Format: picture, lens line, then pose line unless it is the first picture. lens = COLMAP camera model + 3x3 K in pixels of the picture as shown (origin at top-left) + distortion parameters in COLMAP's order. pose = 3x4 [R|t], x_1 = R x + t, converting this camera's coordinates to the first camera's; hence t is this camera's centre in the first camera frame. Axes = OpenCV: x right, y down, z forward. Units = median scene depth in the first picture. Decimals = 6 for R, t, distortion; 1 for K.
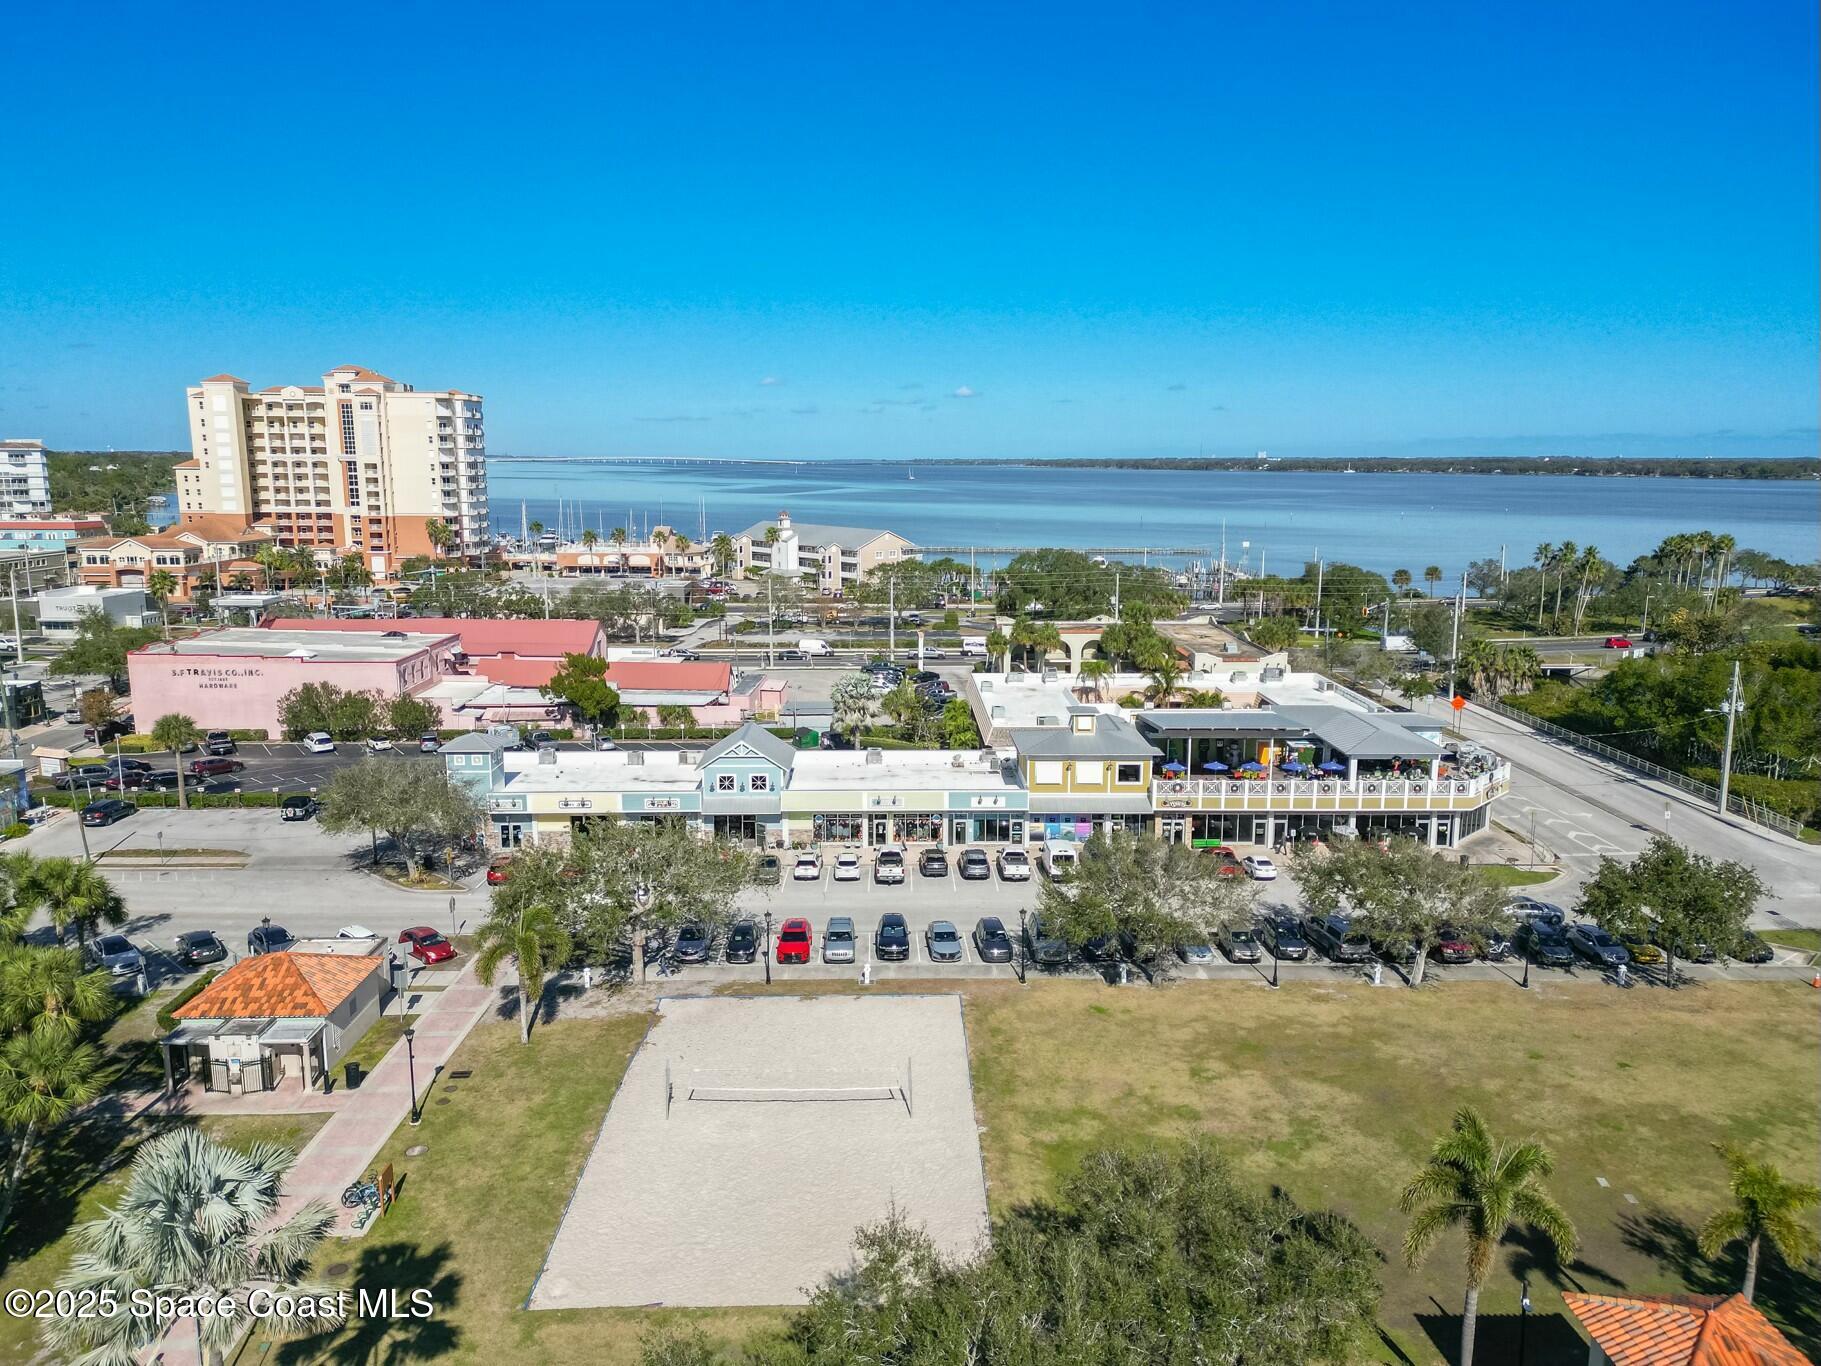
lens RADIAL K [[1267.6, 0, 912.8], [0, 1267.6, 683.1], [0, 0, 1]] dist [0.095071, -0.107351]
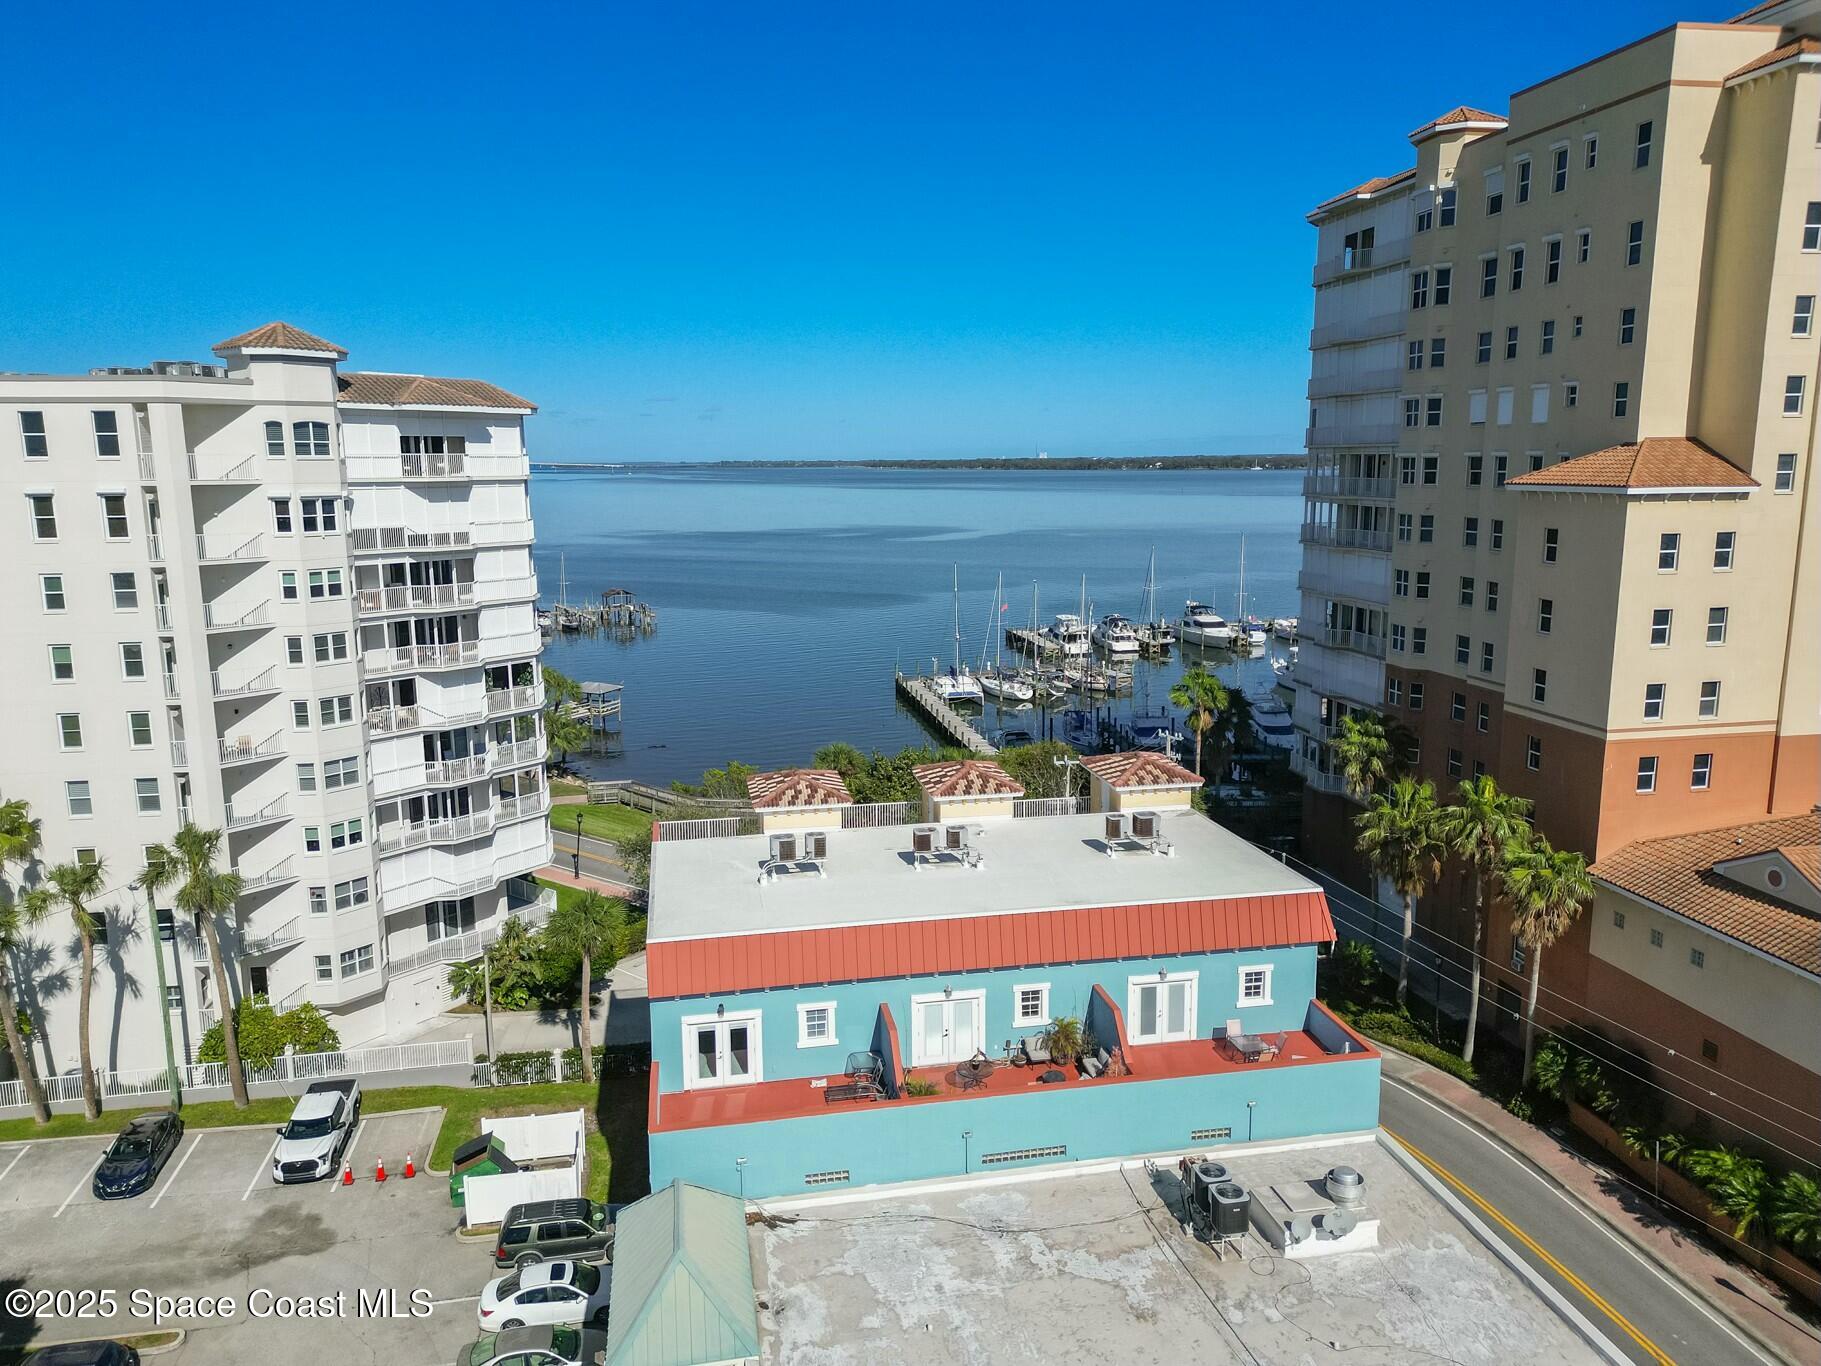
lens RADIAL K [[1267.6, 0, 912.8], [0, 1267.6, 683.1], [0, 0, 1]] dist [0.095071, -0.107351]
pose [[0.986406, -0.041126, 0.159097, -0.651236], [0.041426, 0.999141, 0.001436, -0.136266], [-0.159019, 0.005174, 0.987262, 0.794158]]
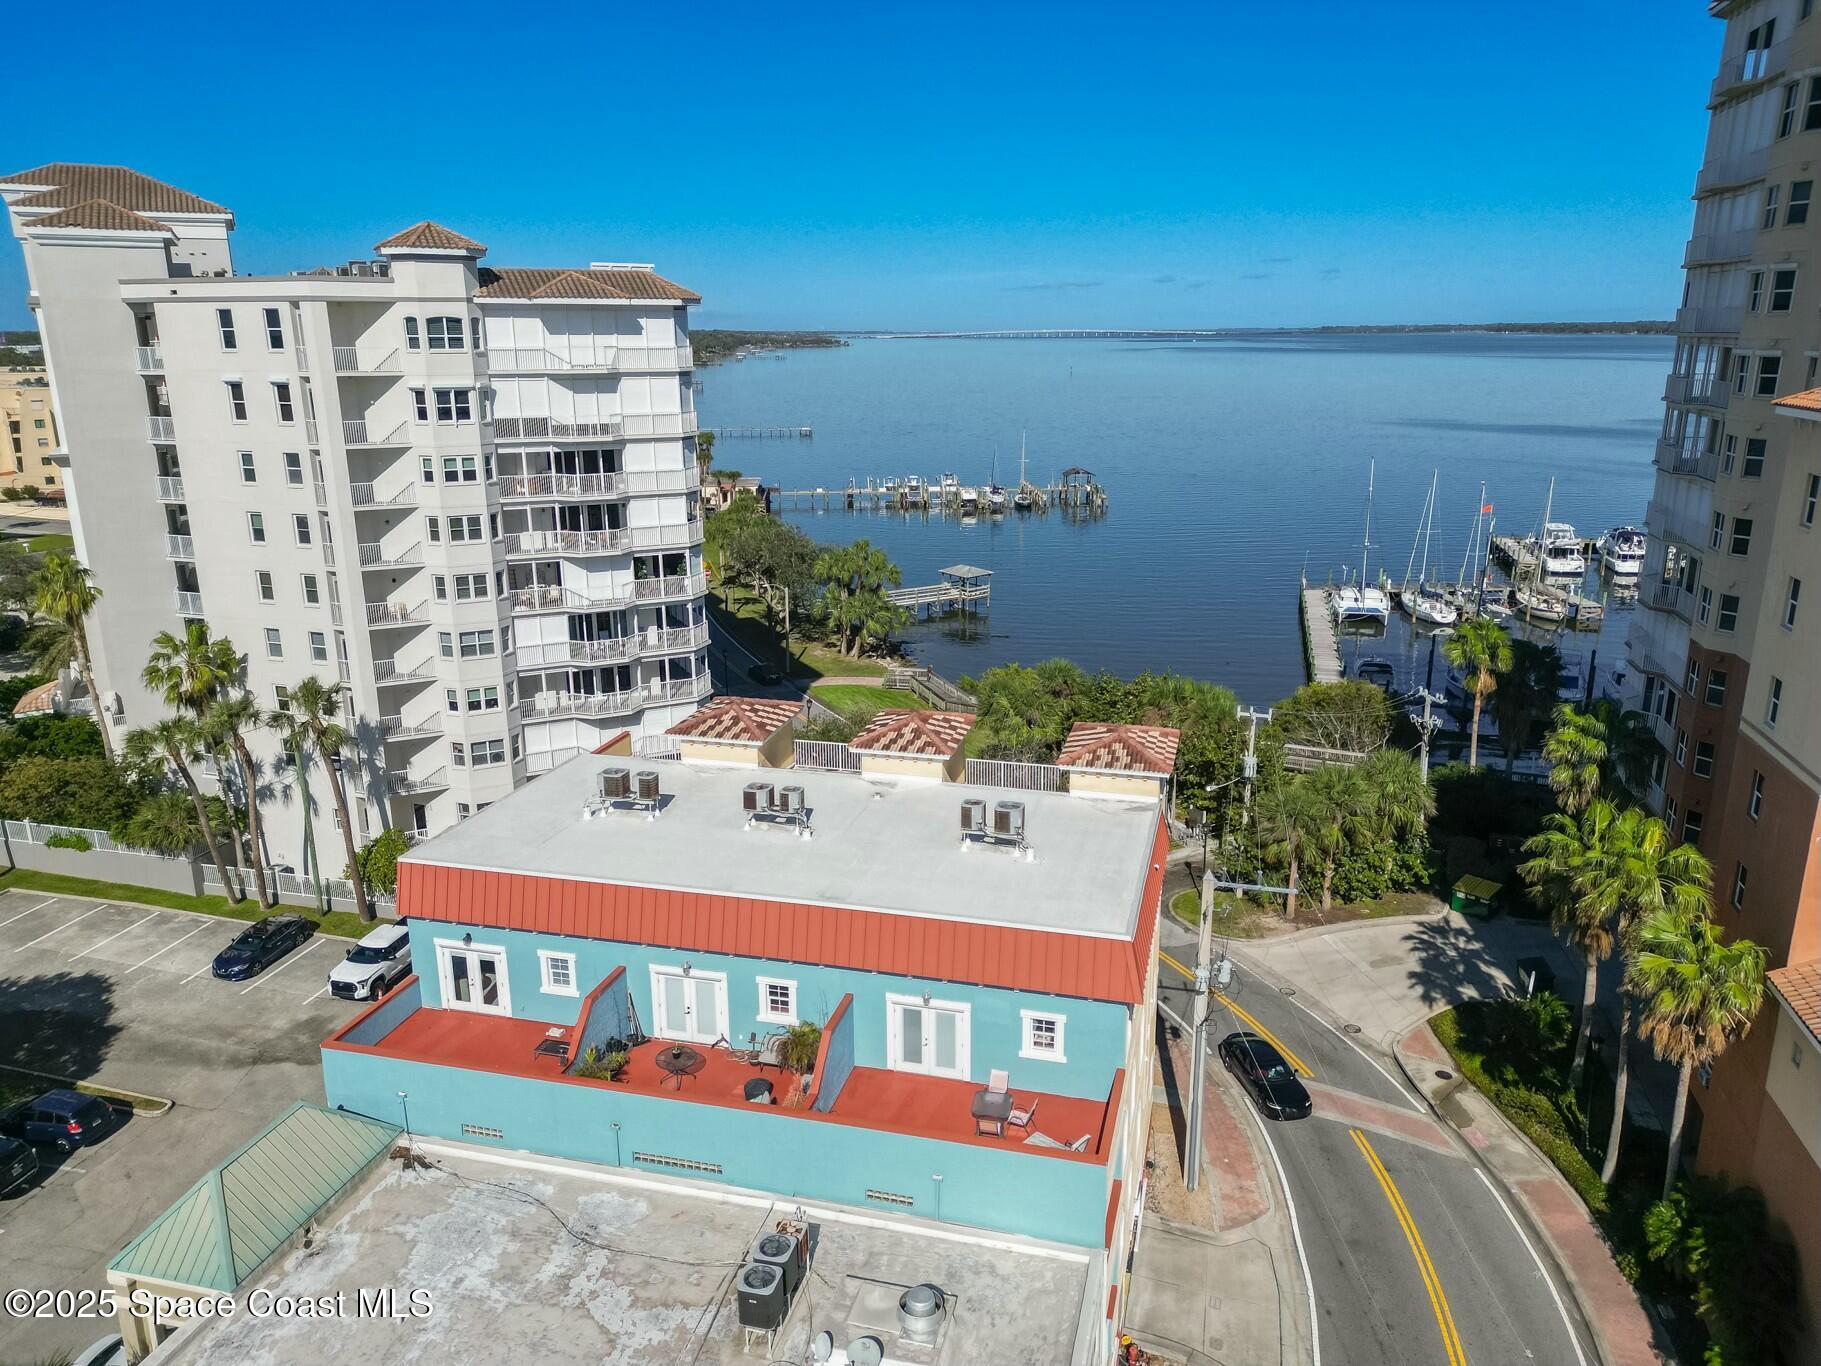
lens RADIAL K [[1267.6, 0, 912.8], [0, 1267.6, 683.1], [0, 0, 1]] dist [0.095071, -0.107351]
pose [[0.958789, 0.064850, -0.276620, -0.581008], [-0.038568, 0.994298, 0.099421, -0.143110], [0.281490, -0.084655, 0.955823, 0.815307]]
